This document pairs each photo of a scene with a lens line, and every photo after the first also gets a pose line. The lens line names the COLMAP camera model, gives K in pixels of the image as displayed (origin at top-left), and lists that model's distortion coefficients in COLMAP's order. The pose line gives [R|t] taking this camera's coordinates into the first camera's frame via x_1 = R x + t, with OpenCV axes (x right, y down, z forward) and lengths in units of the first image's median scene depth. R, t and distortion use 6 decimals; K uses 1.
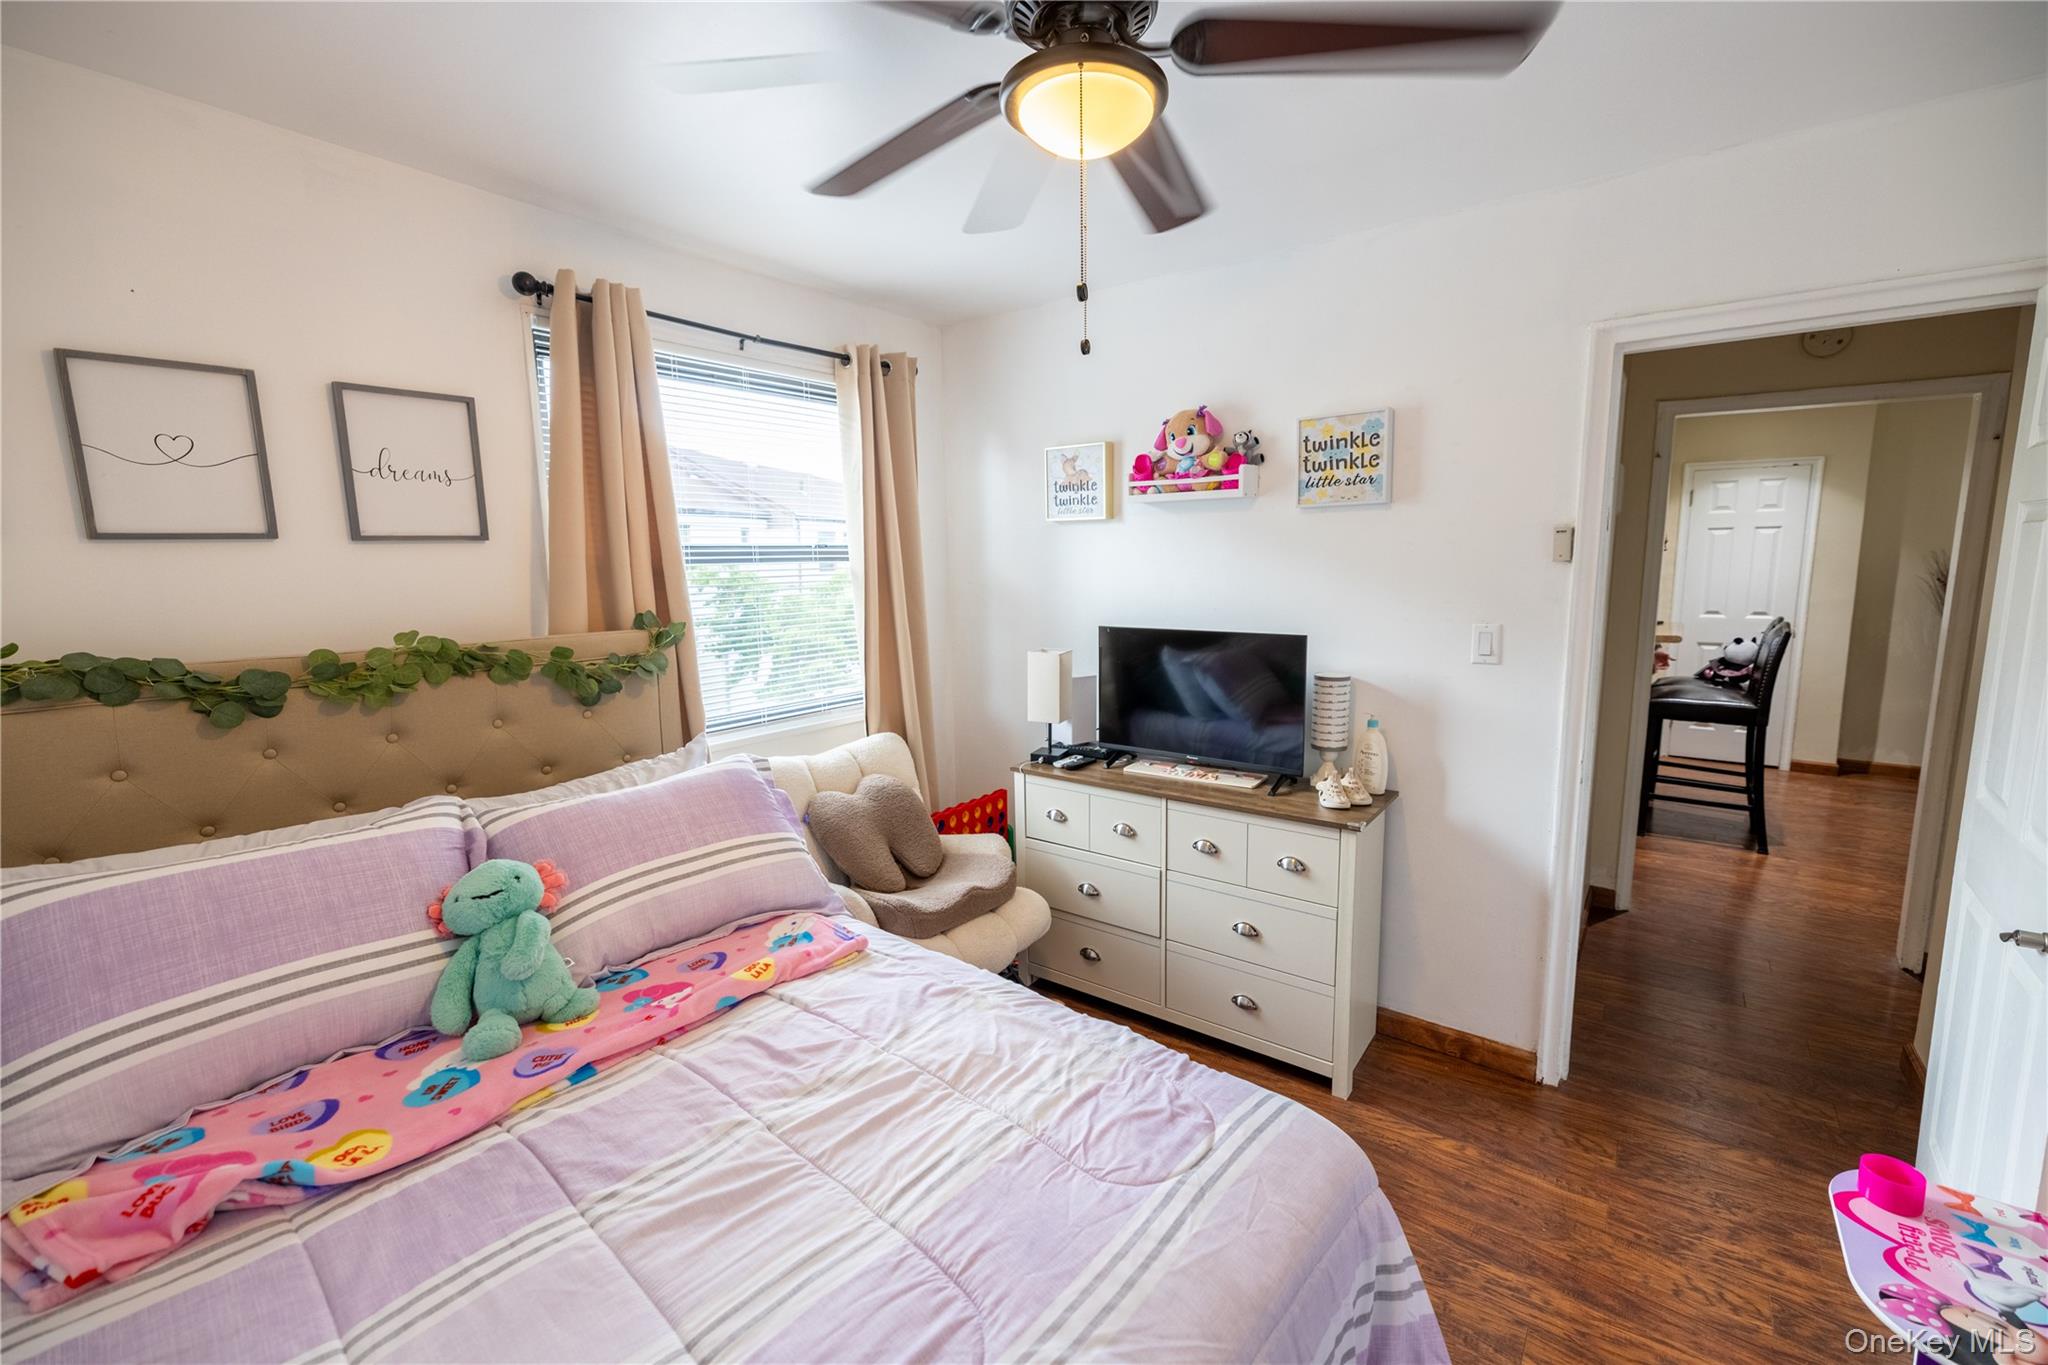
lens RADIAL K [[863.1, 0, 1029.1], [0, 863.1, 676.0], [0, 0, 1]] dist [0.001509, 0.000321]
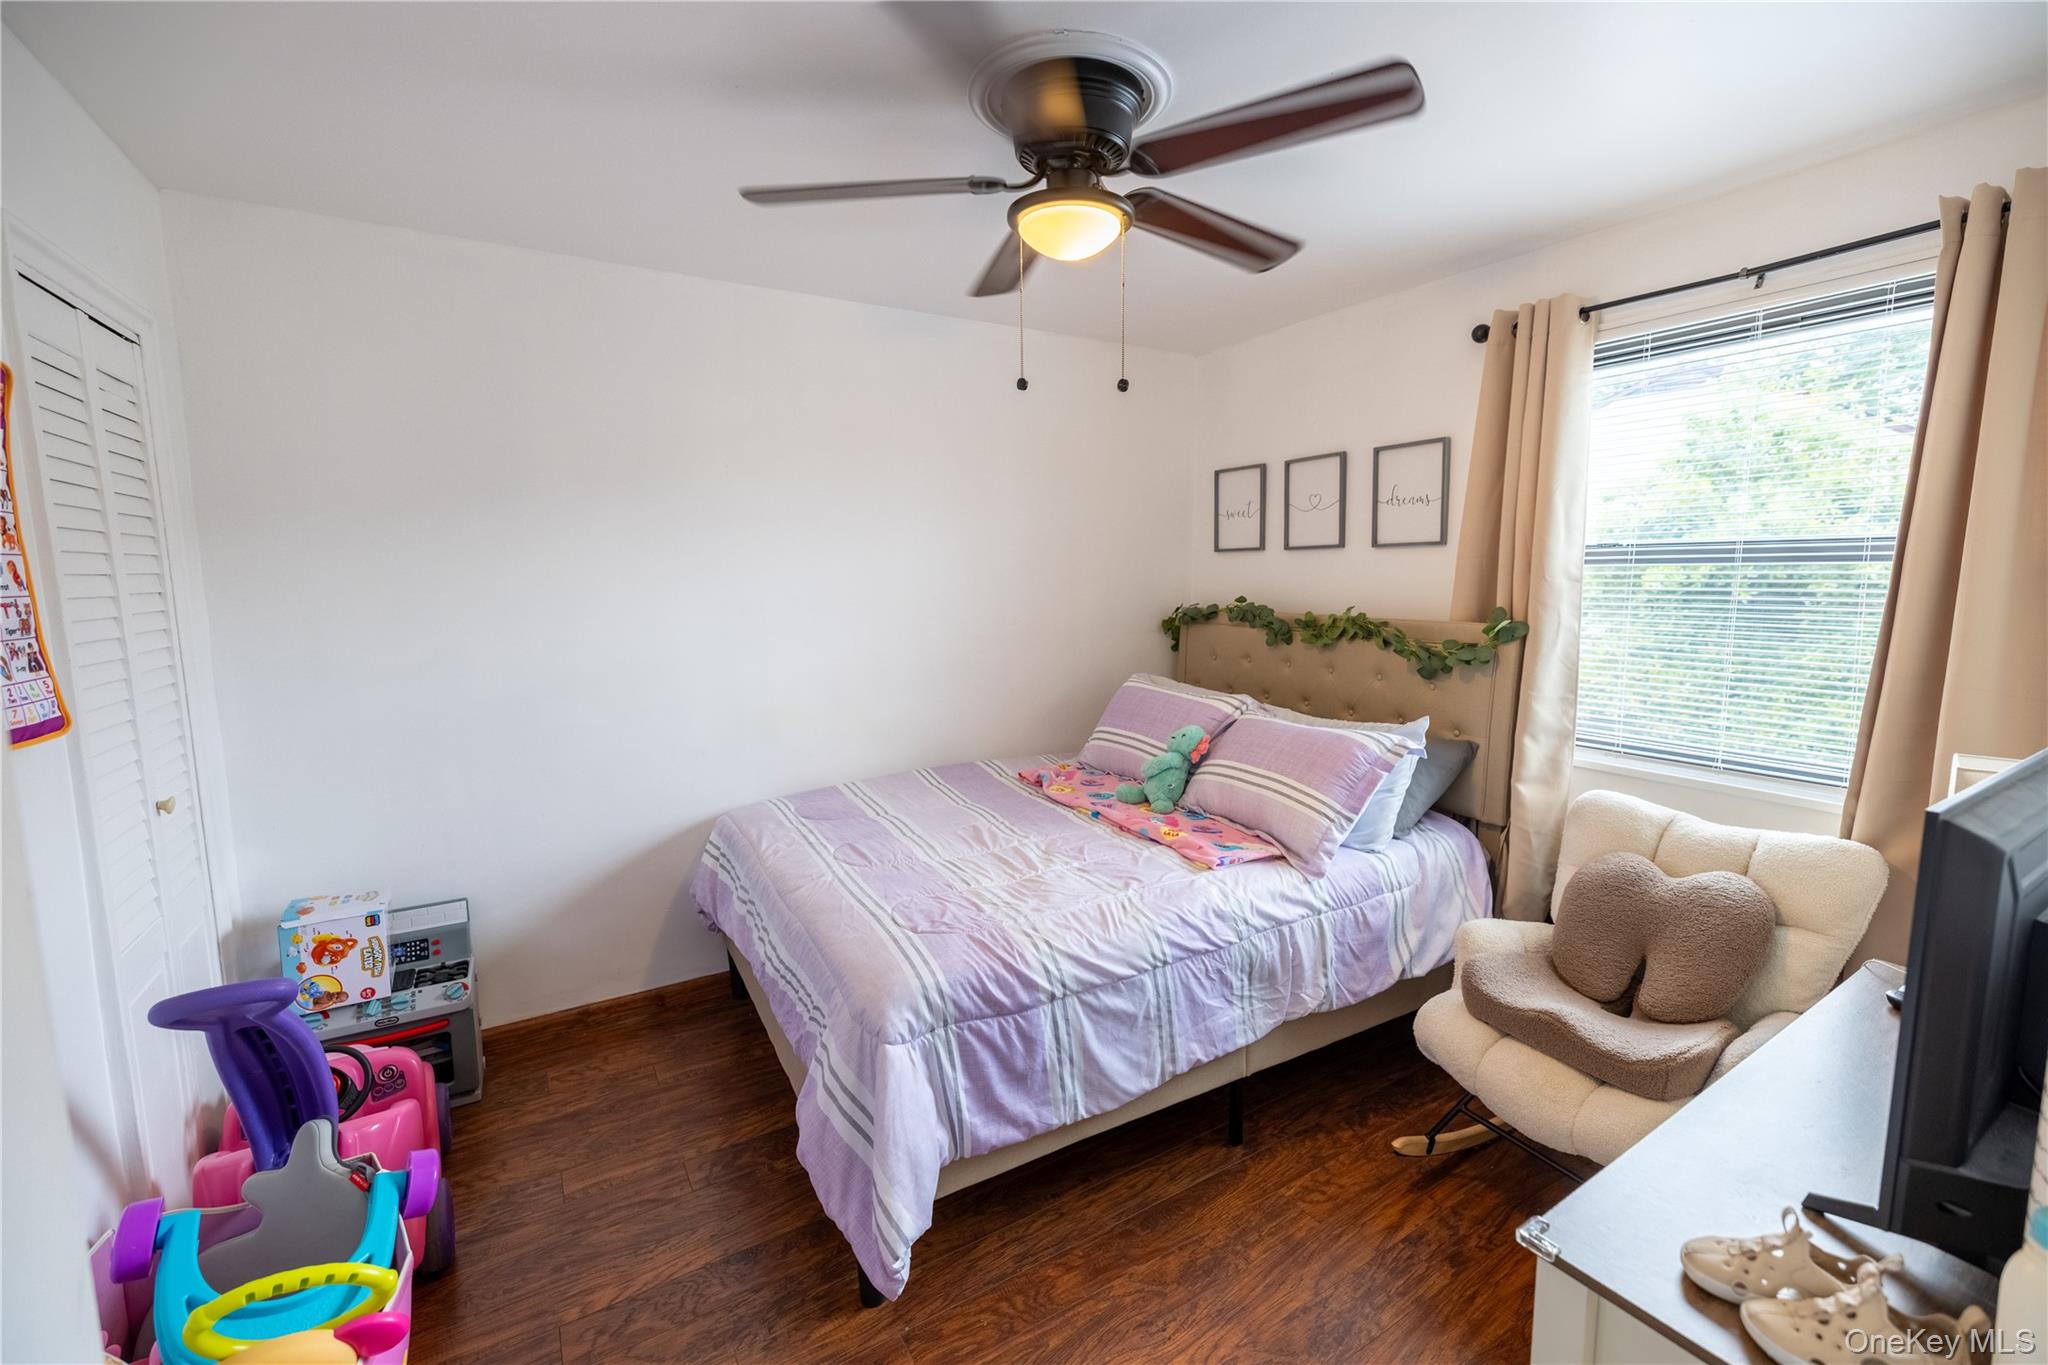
lens RADIAL K [[852.3, 0, 1030.4], [0, 852.3, 674.9], [0, 0, 1]] dist [-0.001209, 0.000432]
pose [[-0.361721, 0.133432, -0.922688, 0.976391], [-0.114537, 0.975847, 0.186021, -0.158819], [0.925224, 0.172970, -0.337701, 1.064163]]
